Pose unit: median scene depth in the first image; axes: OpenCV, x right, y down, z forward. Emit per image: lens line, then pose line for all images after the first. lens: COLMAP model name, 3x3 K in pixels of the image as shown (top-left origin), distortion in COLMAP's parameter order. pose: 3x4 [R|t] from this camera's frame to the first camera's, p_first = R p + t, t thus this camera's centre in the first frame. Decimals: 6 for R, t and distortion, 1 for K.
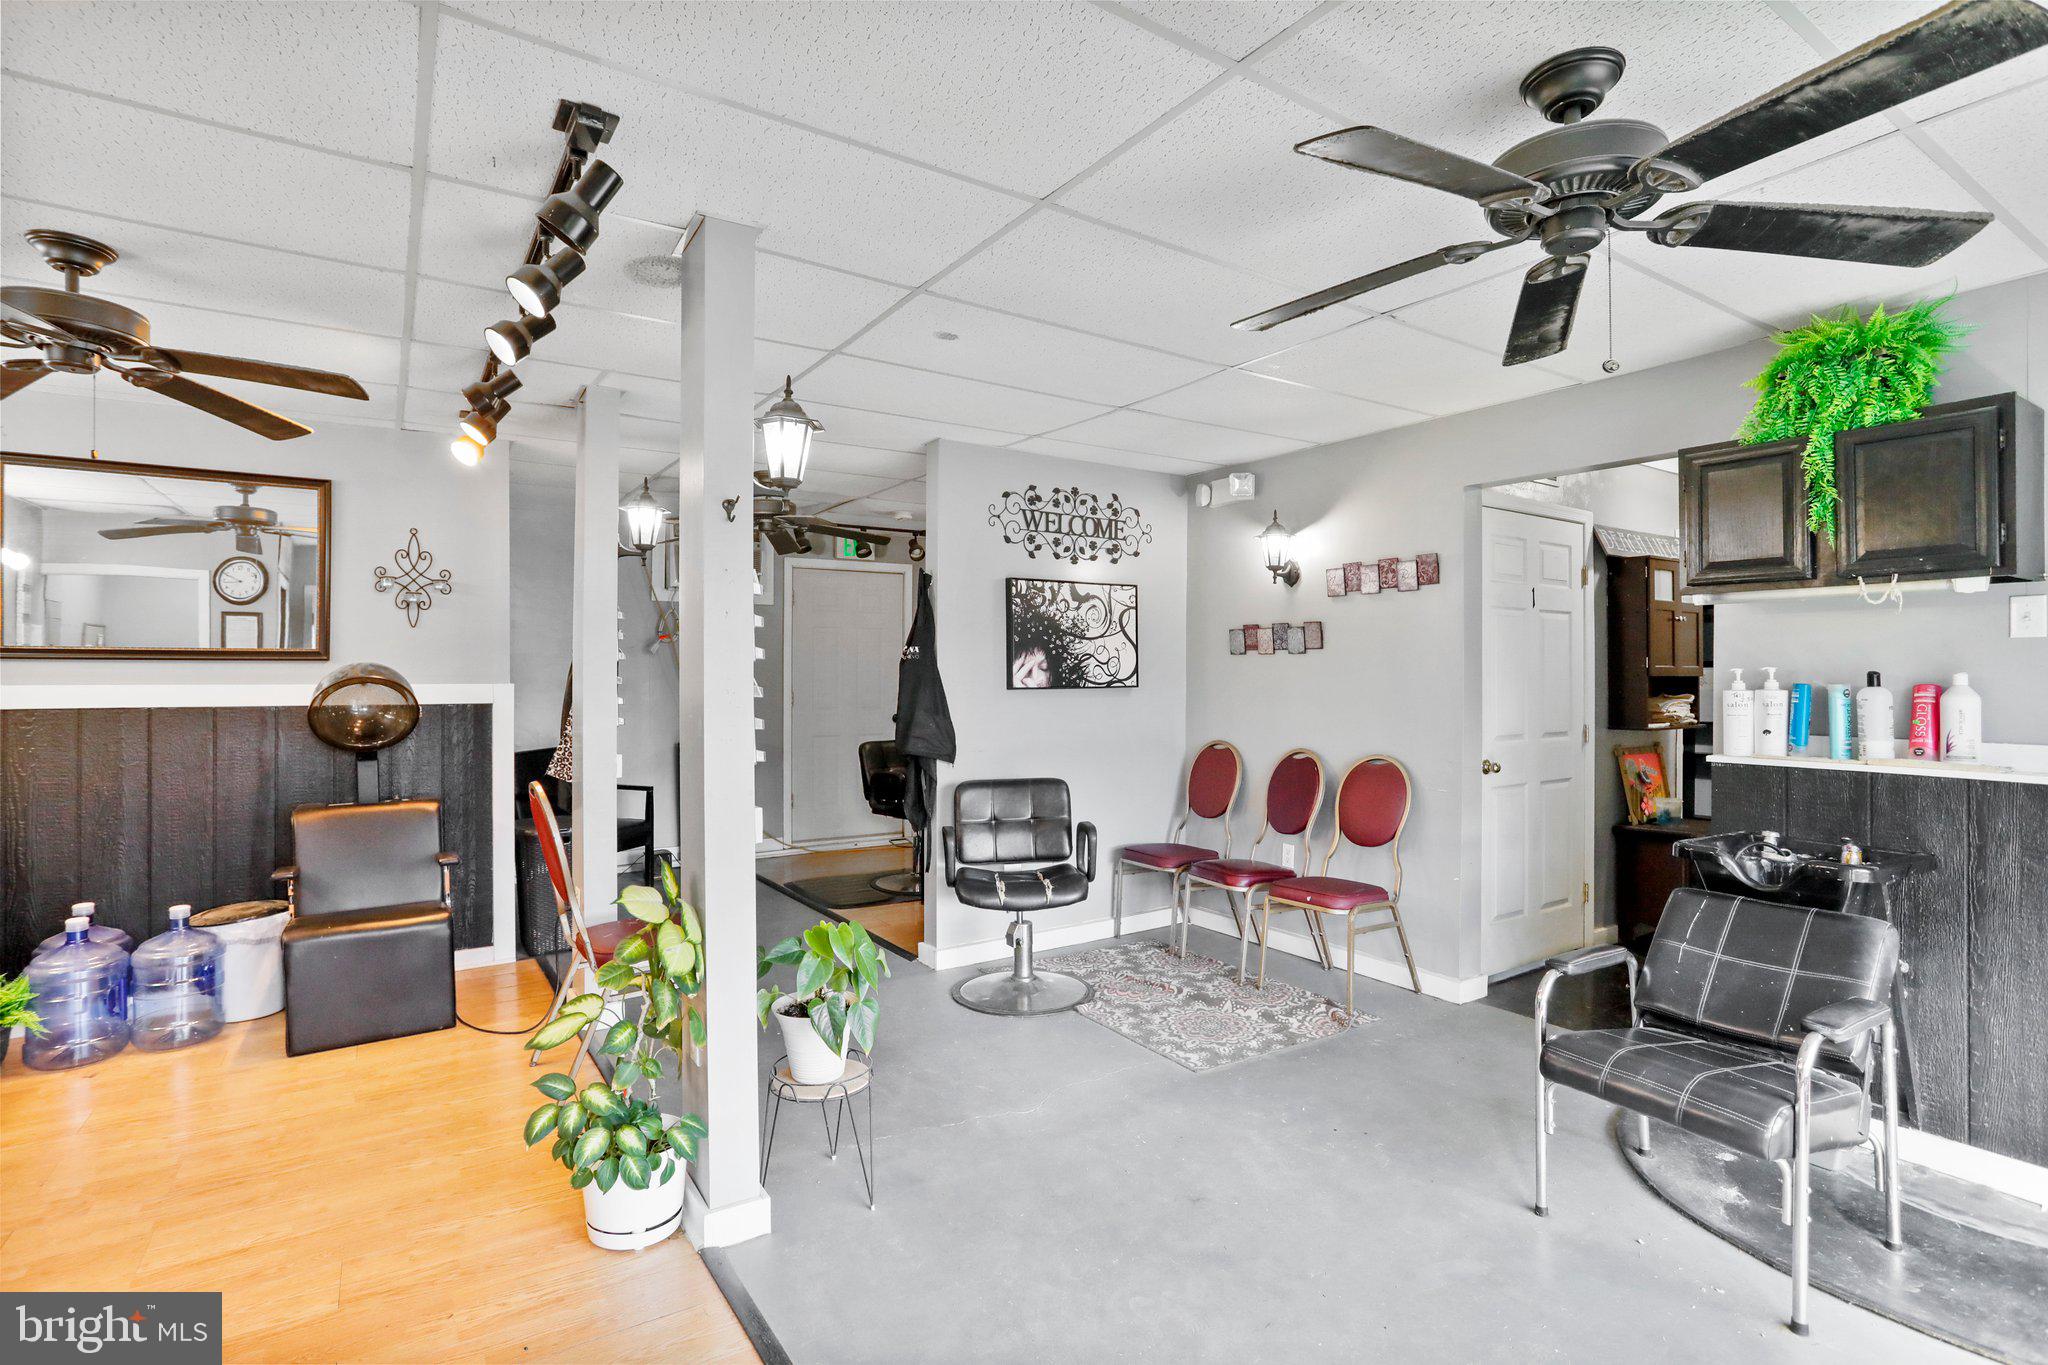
lens RADIAL K [[982.2, 0, 1030.2], [0, 982.2, 670.0], [0, 0, 1]] dist [-0.018753, 0.011478]
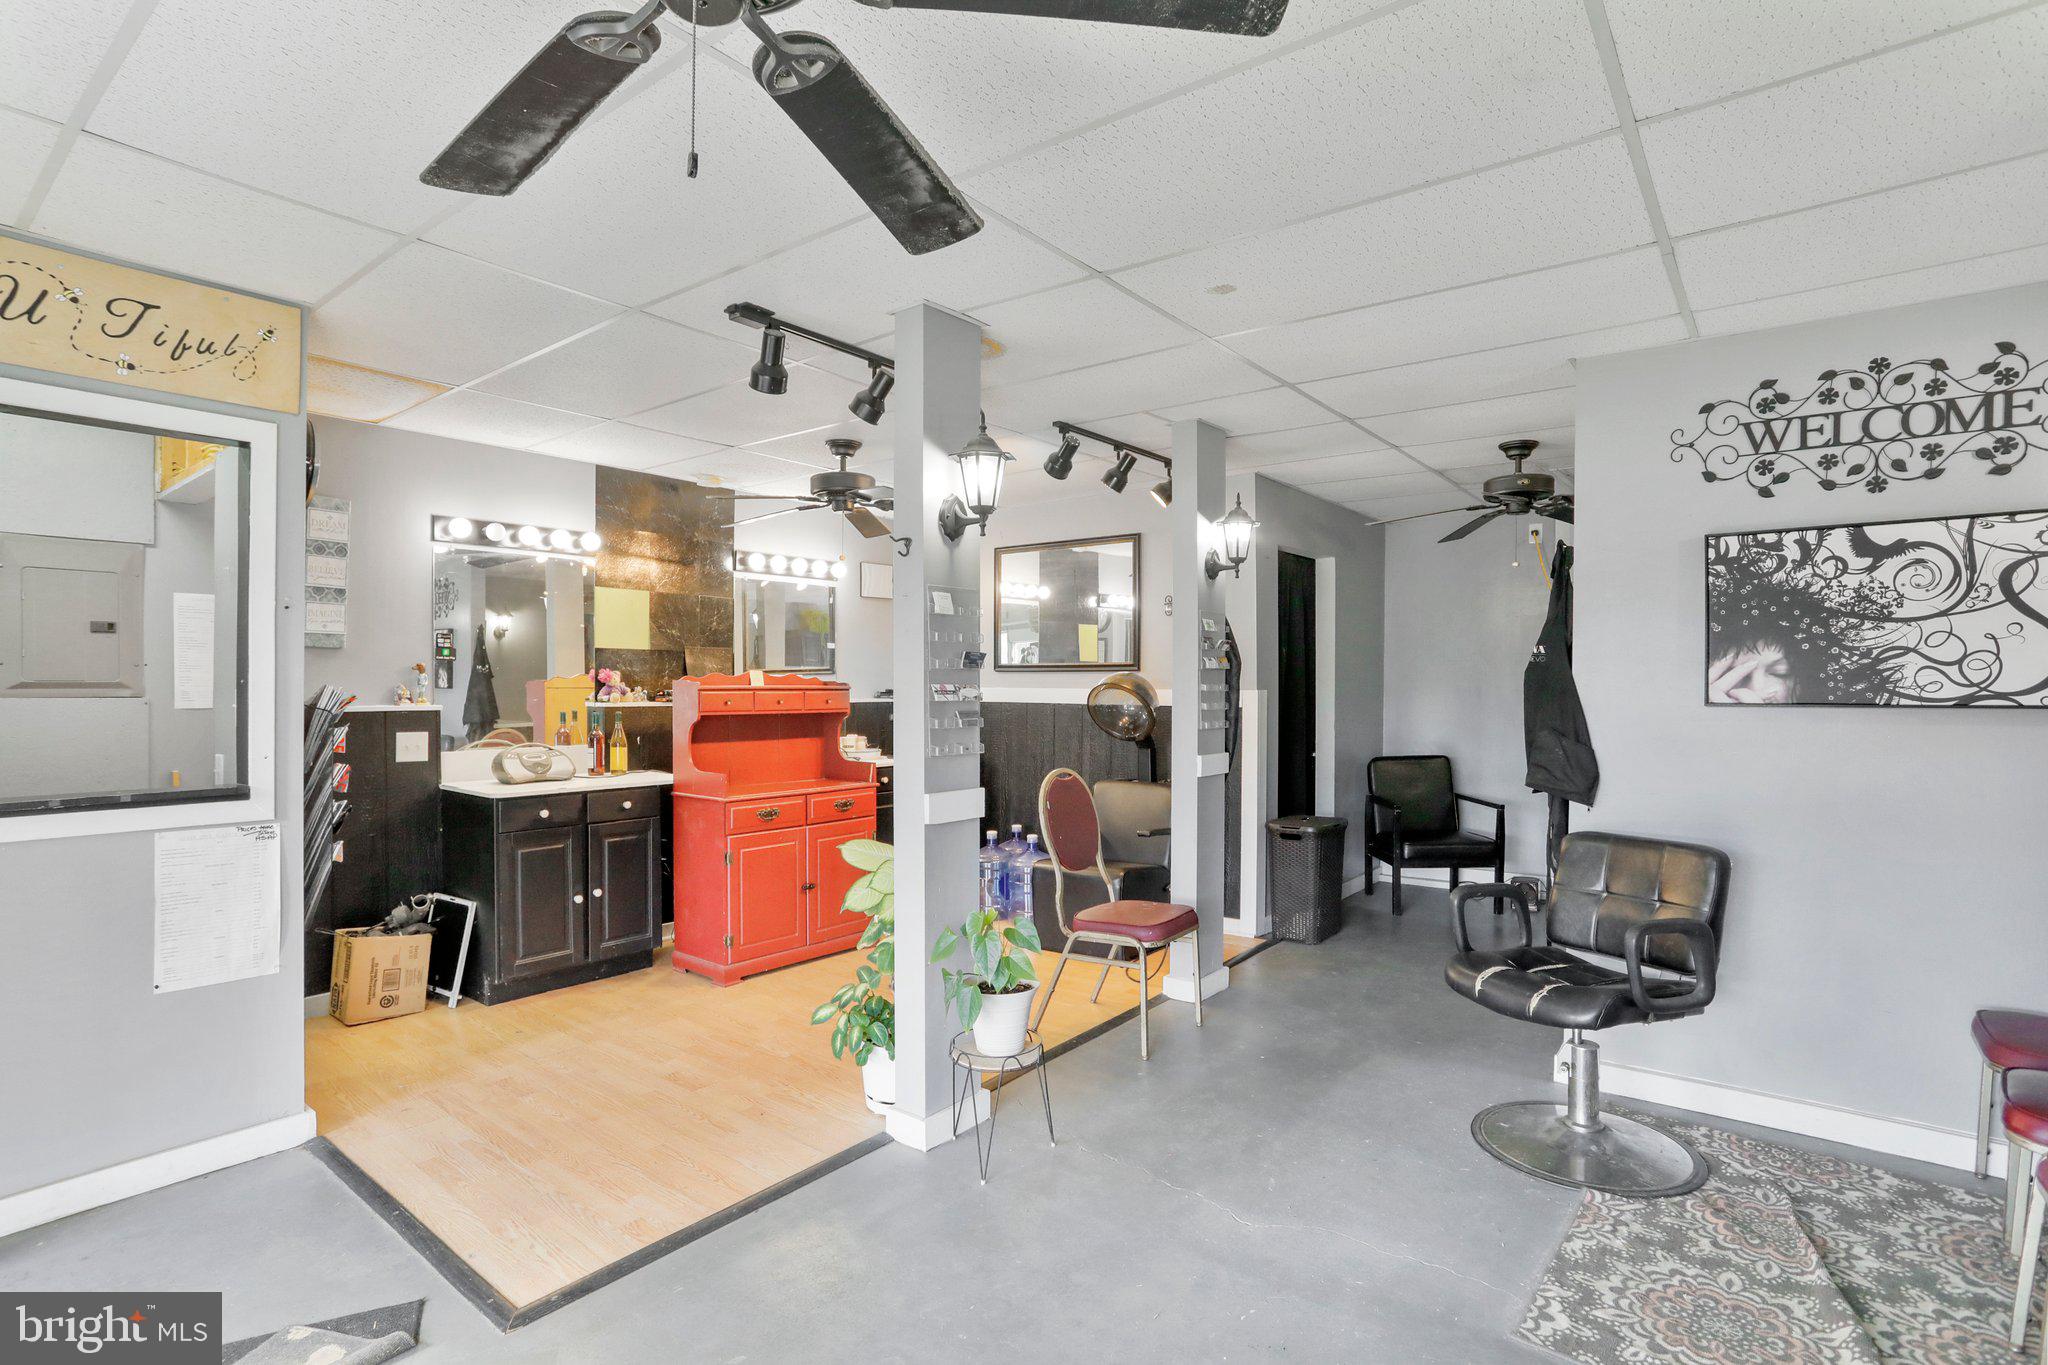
lens RADIAL K [[982.2, 0, 1031.0], [0, 982.2, 687.4], [0, 0, 1]] dist [-0.018753, 0.011478]
pose [[0.326409, 0.010568, -0.945169, 0.433434], [0.000720, 0.999934, 0.011429, -0.000170], [0.945228, -0.004411, 0.326380, 0.349897]]
